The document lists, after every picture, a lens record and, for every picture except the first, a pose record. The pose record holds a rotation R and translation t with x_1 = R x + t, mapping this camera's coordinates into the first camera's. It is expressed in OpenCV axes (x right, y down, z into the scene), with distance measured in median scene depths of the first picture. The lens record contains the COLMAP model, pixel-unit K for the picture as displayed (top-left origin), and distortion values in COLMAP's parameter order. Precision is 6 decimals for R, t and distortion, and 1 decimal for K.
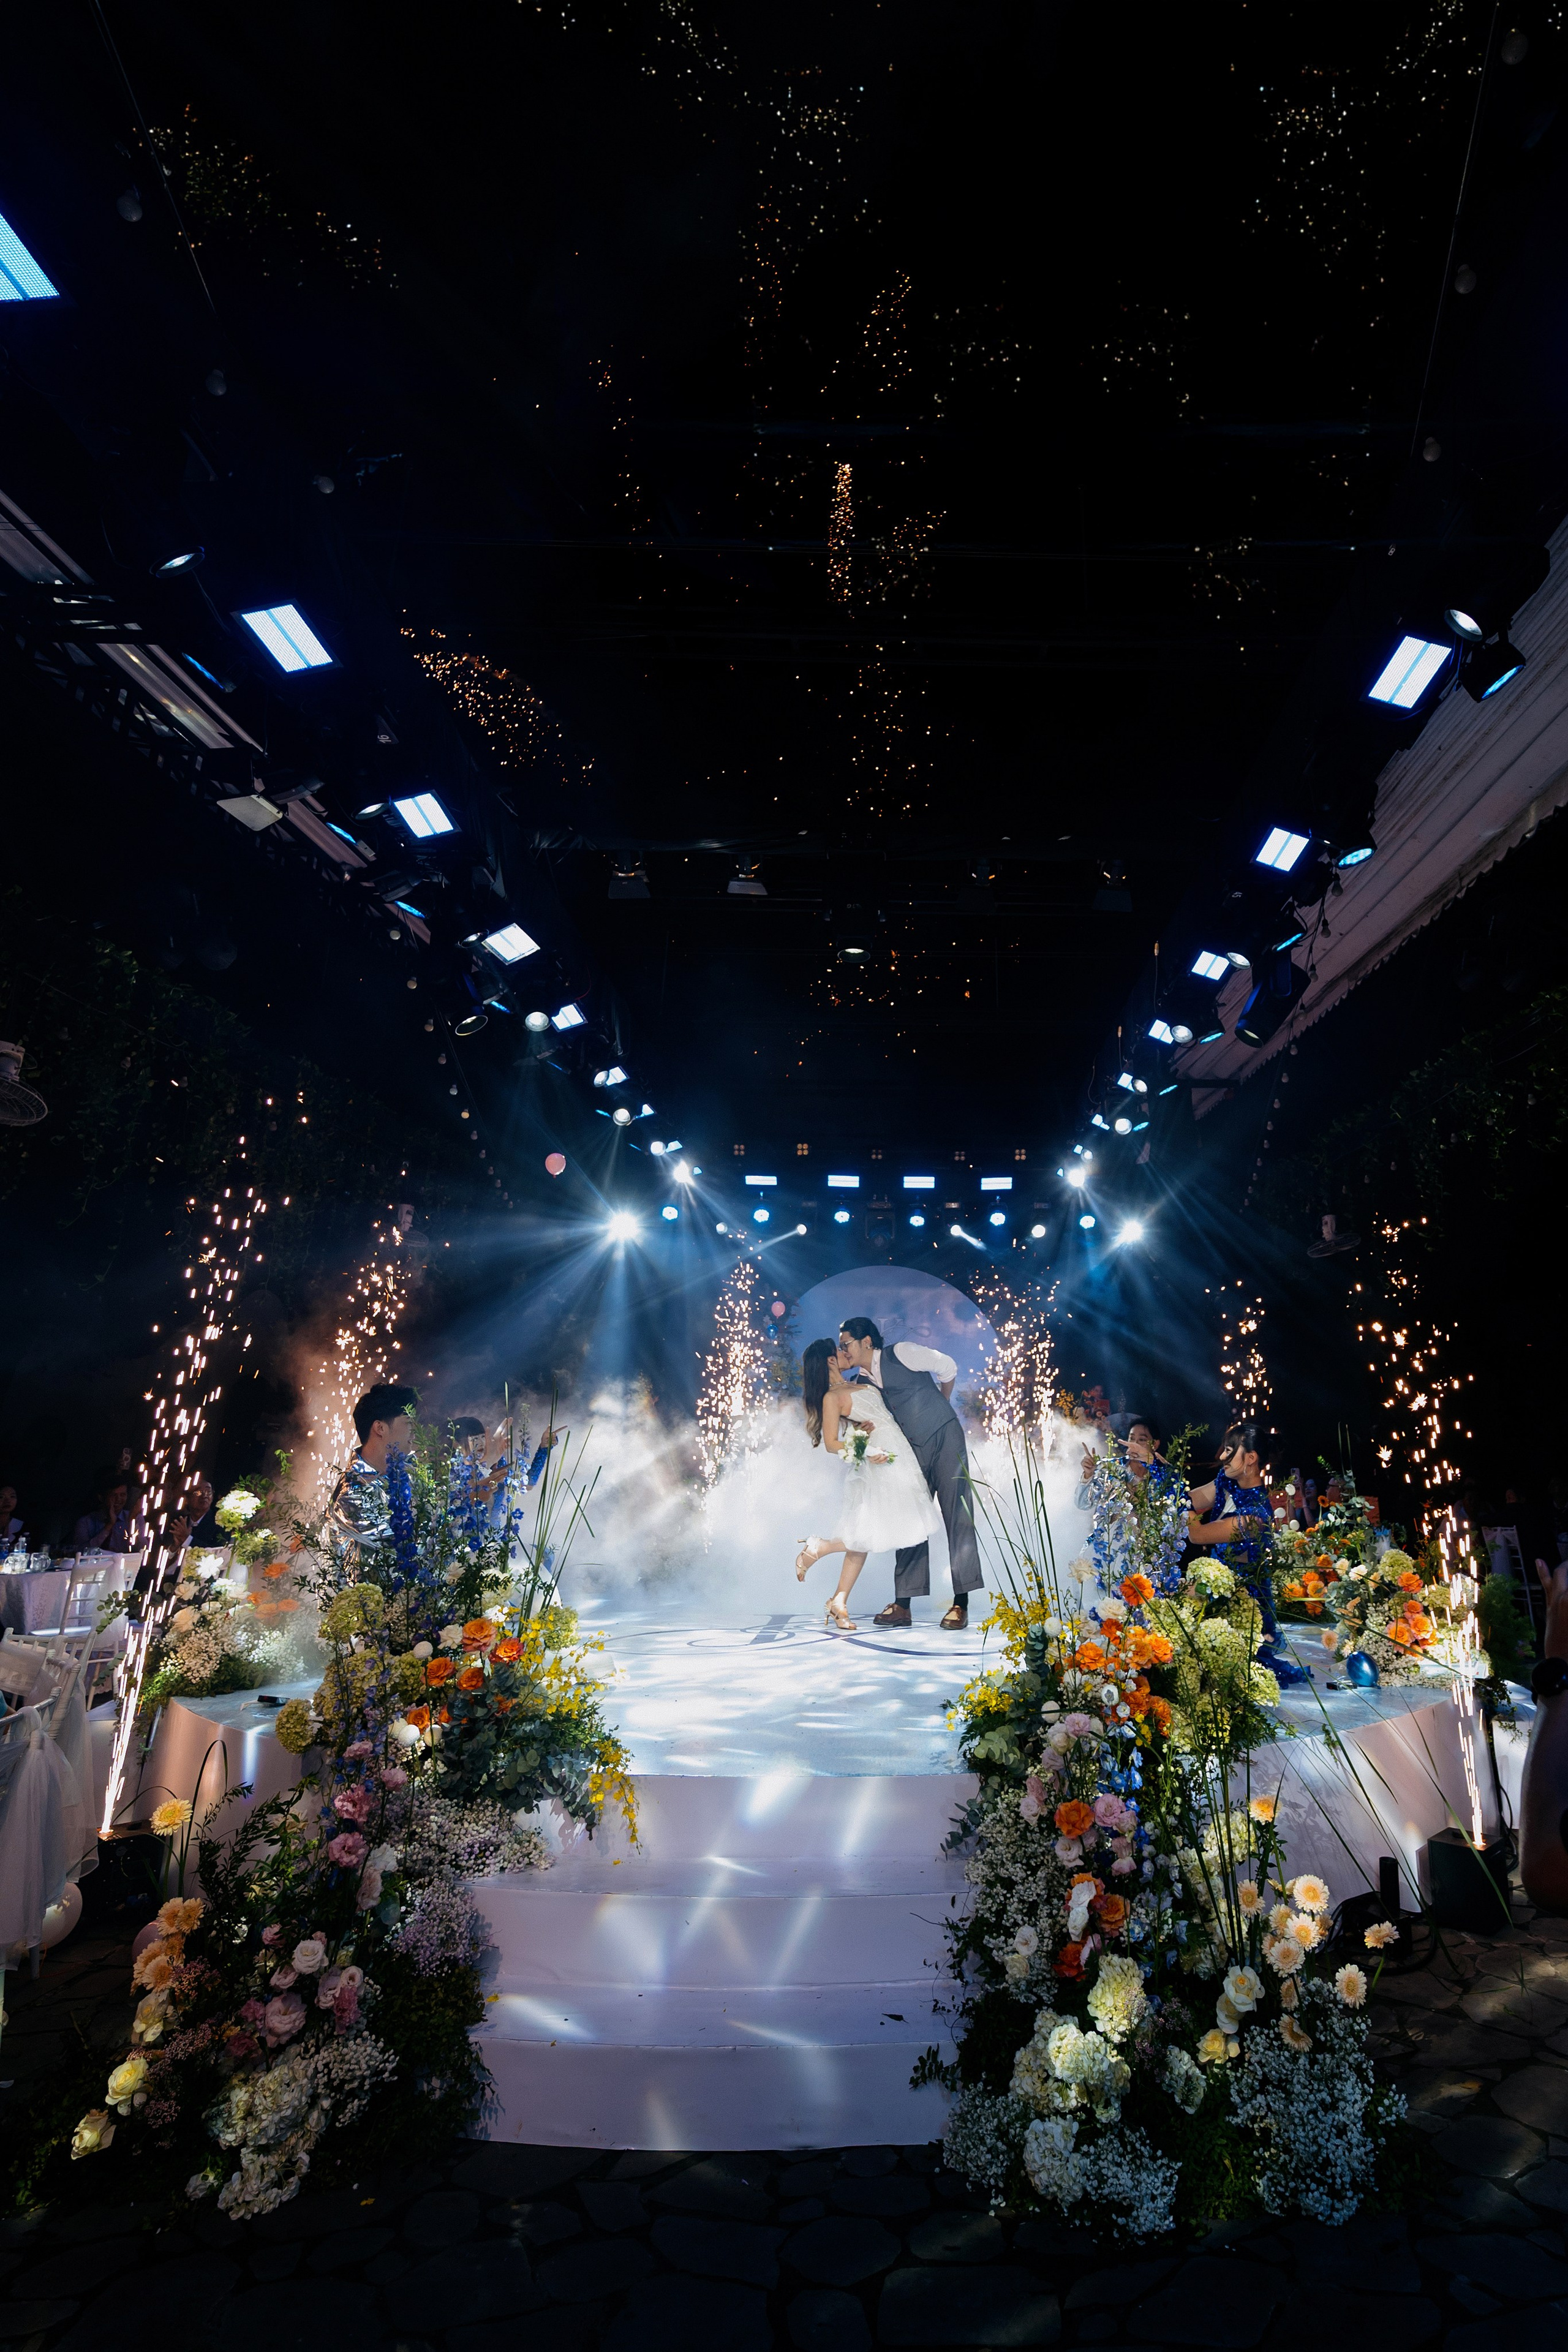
lens RADIAL K [[1144.6, 0, 958.4], [0, 1144.6, 1115.0], [0, 0, 1]] dist [-0.028919, 0.002547]
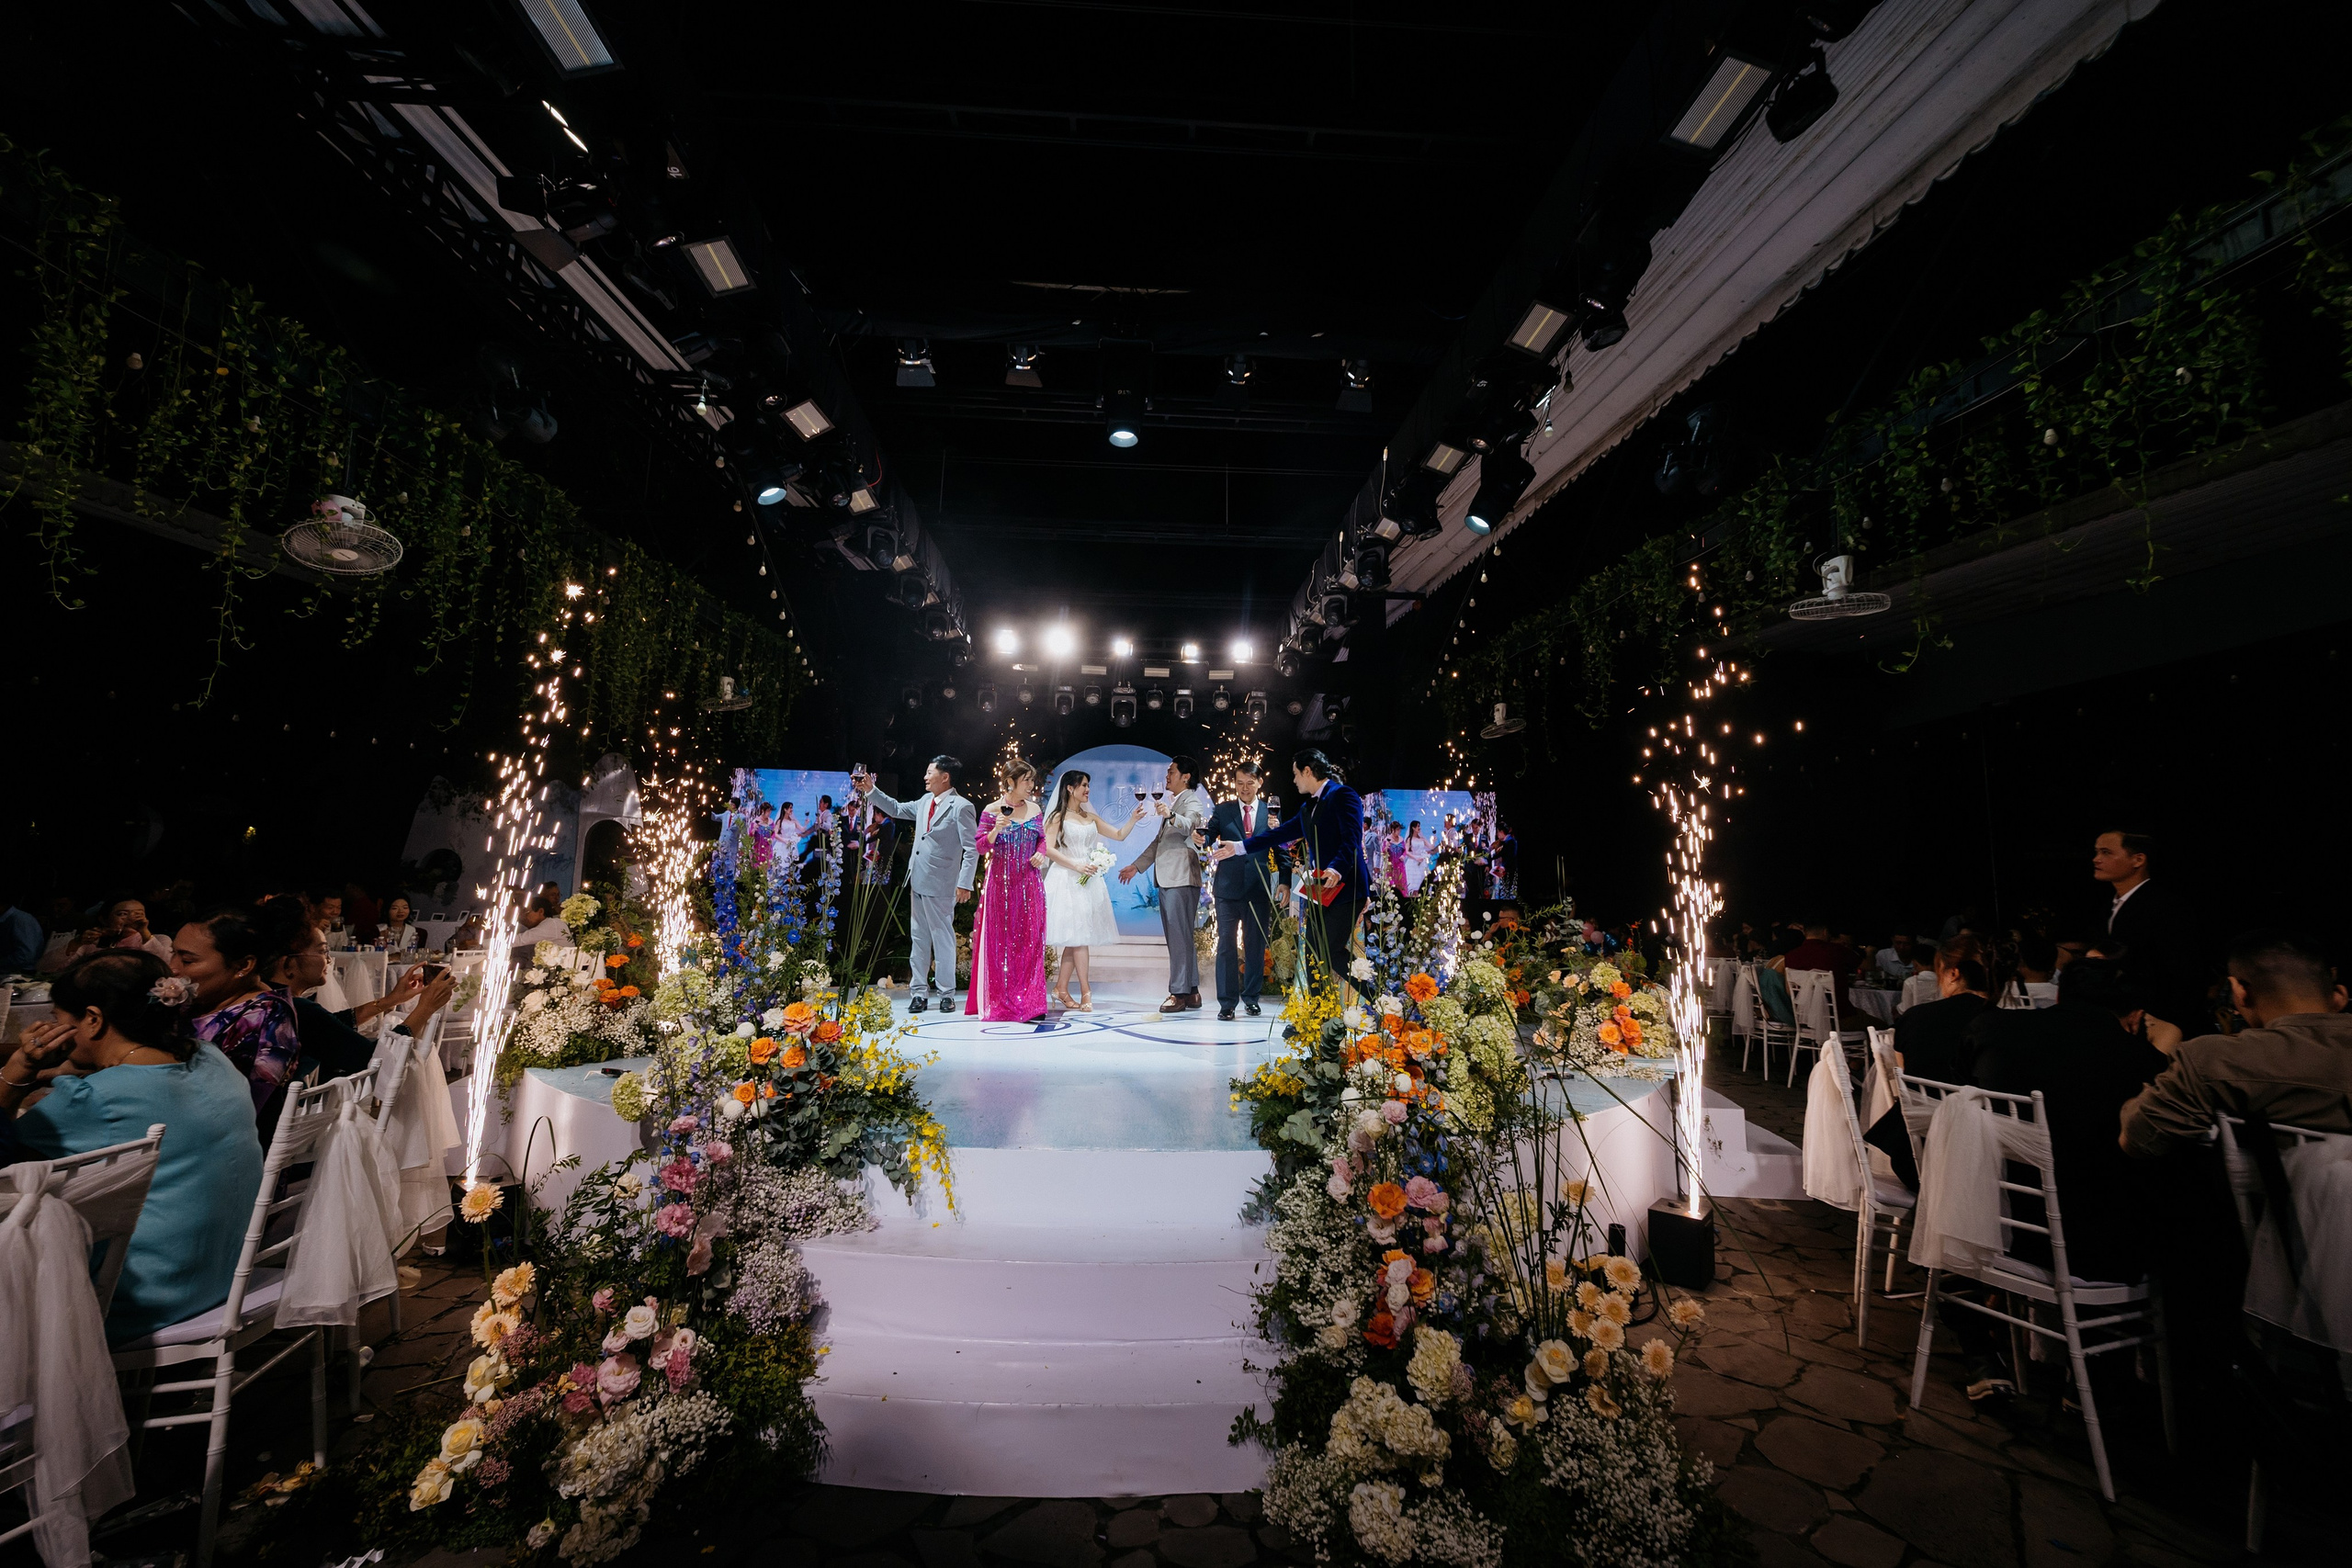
lens RADIAL K [[919.4, 0, 1178.6], [0, 919.4, 762.2], [0, 0, 1]] dist [-0.014160, -0.000339]
pose [[0.999788, 0.020426, 0.002611, -0.088413], [-0.020590, 0.989541, 0.142777, 0.103732], [0.000333, -0.142800, 0.989751, 0.212611]]
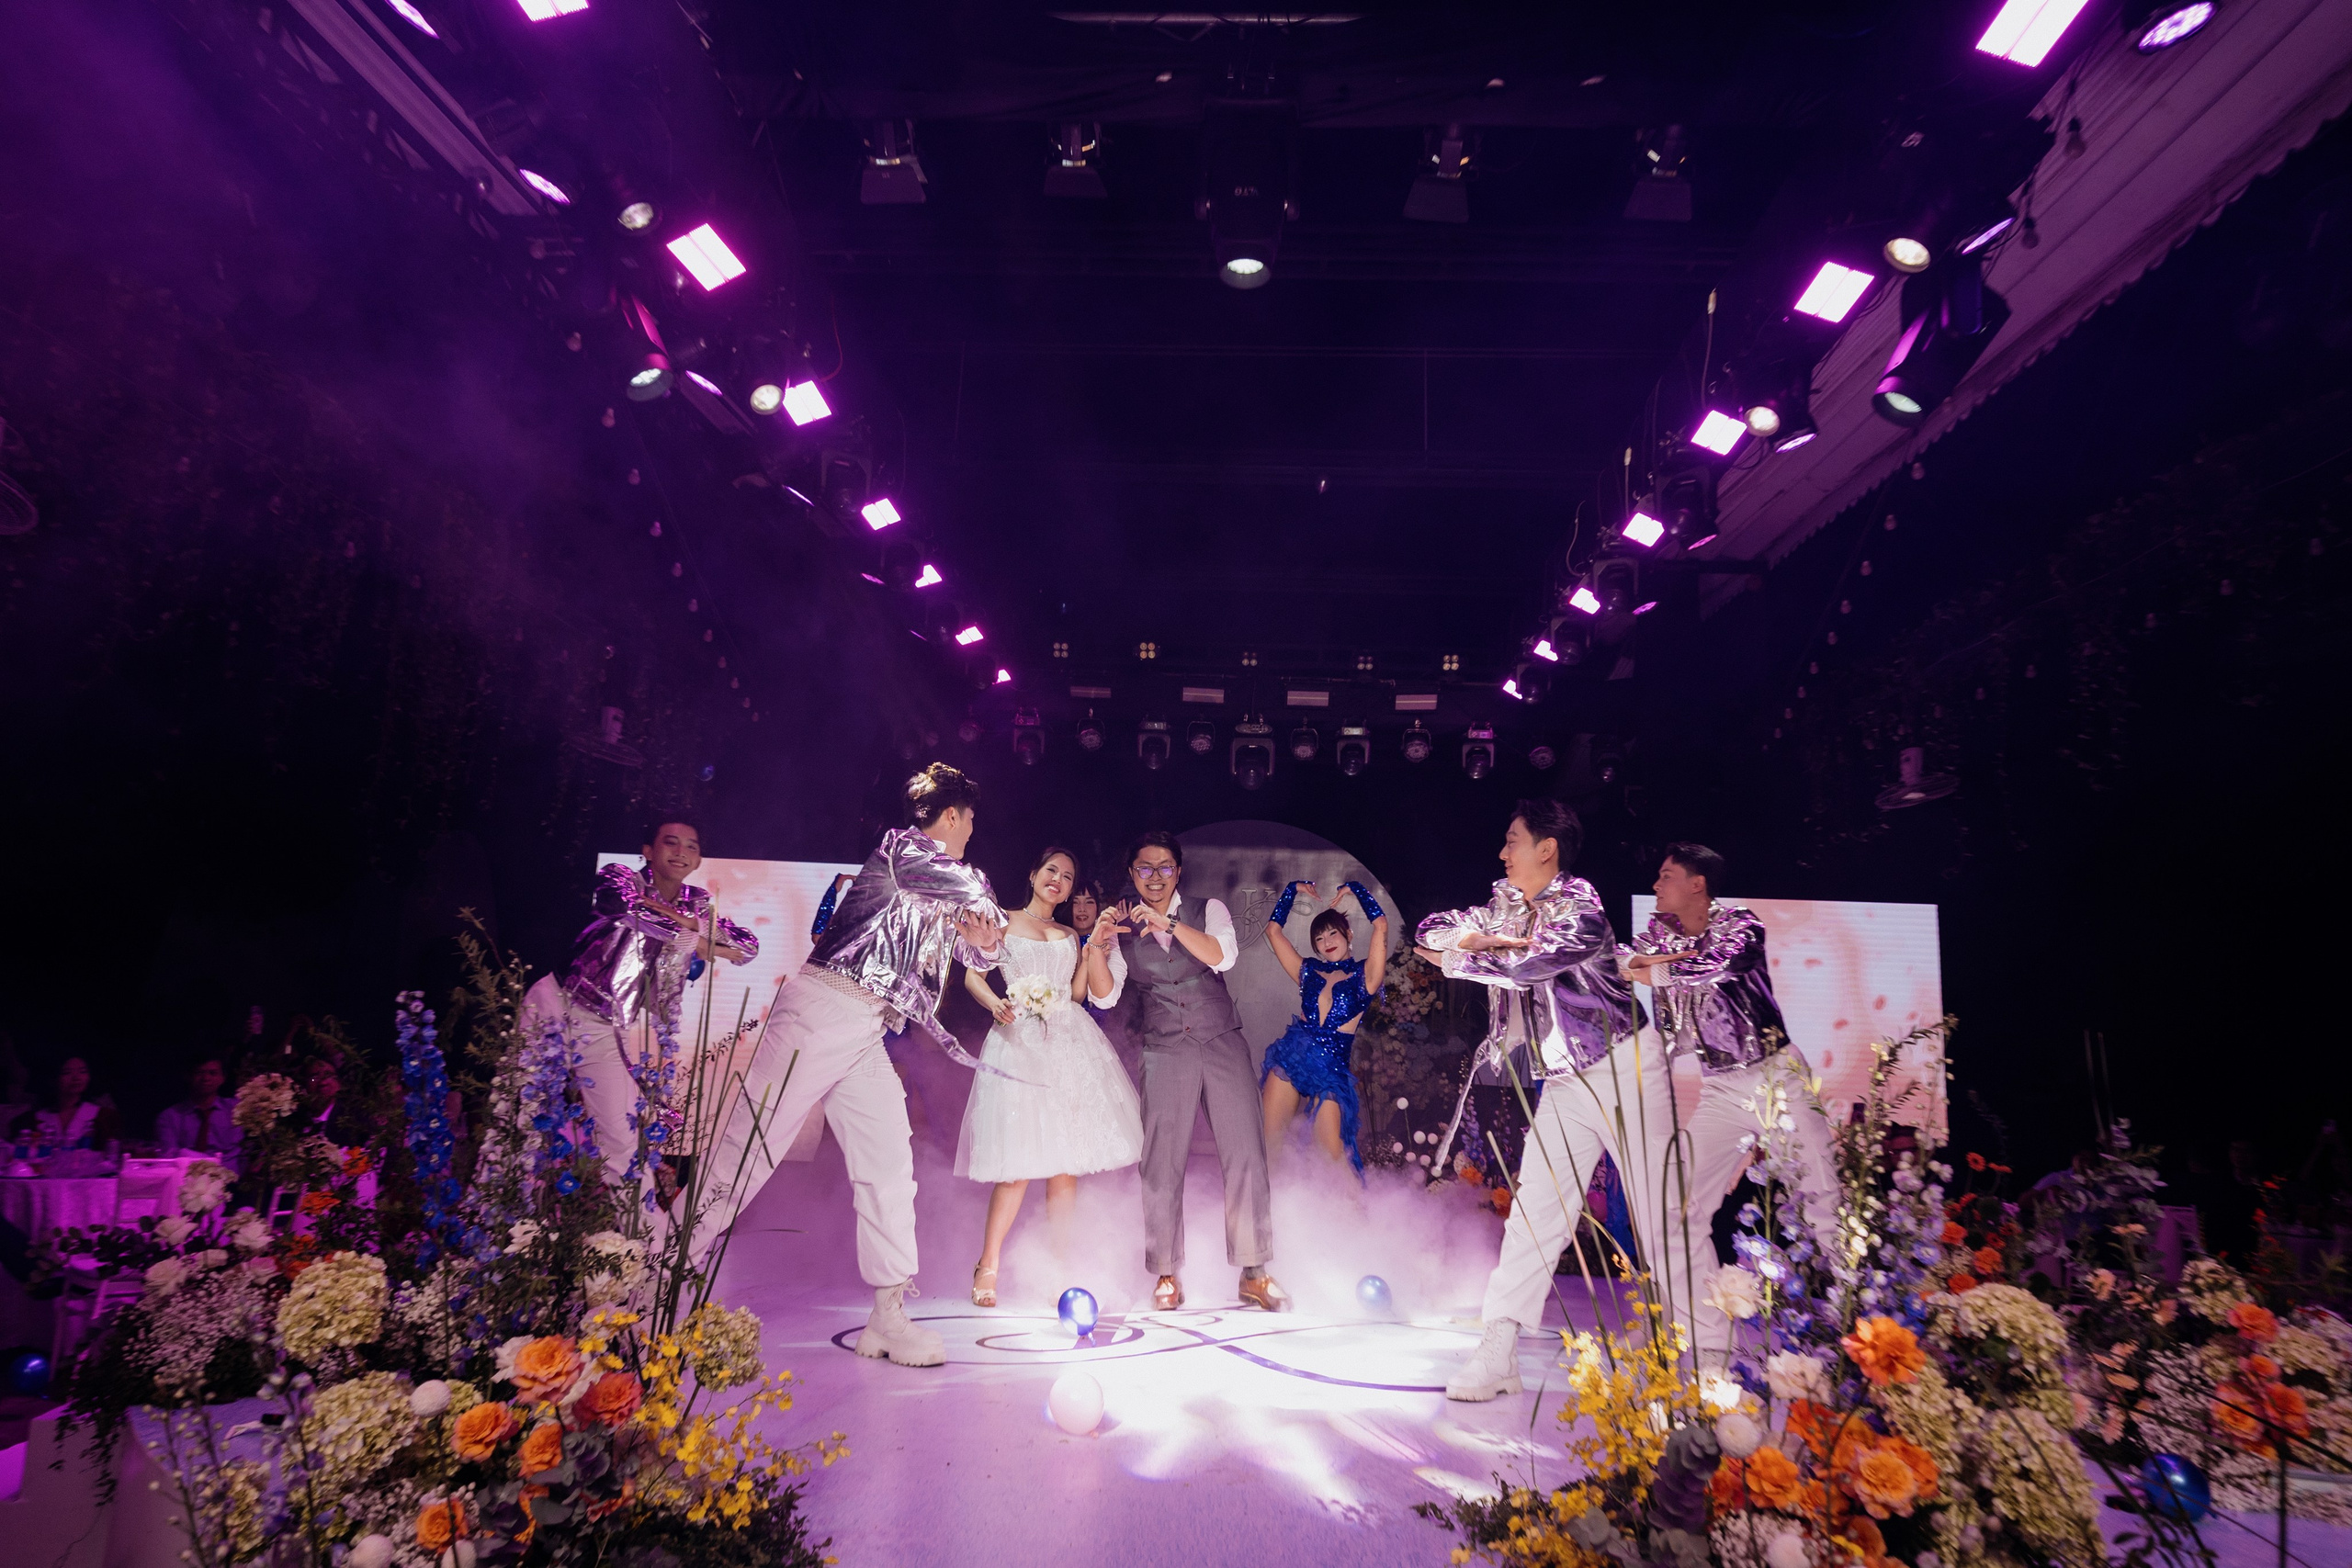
lens RADIAL K [[1483.2, 0, 1193.0], [0, 1483.2, 781.1], [0, 0, 1]] dist [-0.012989, 0.003136]
pose [[0.994742, 0.021084, -0.100222, -0.085104], [-0.011081, 0.994993, 0.099328, 0.139295], [0.101814, -0.097695, 0.989995, 0.445981]]
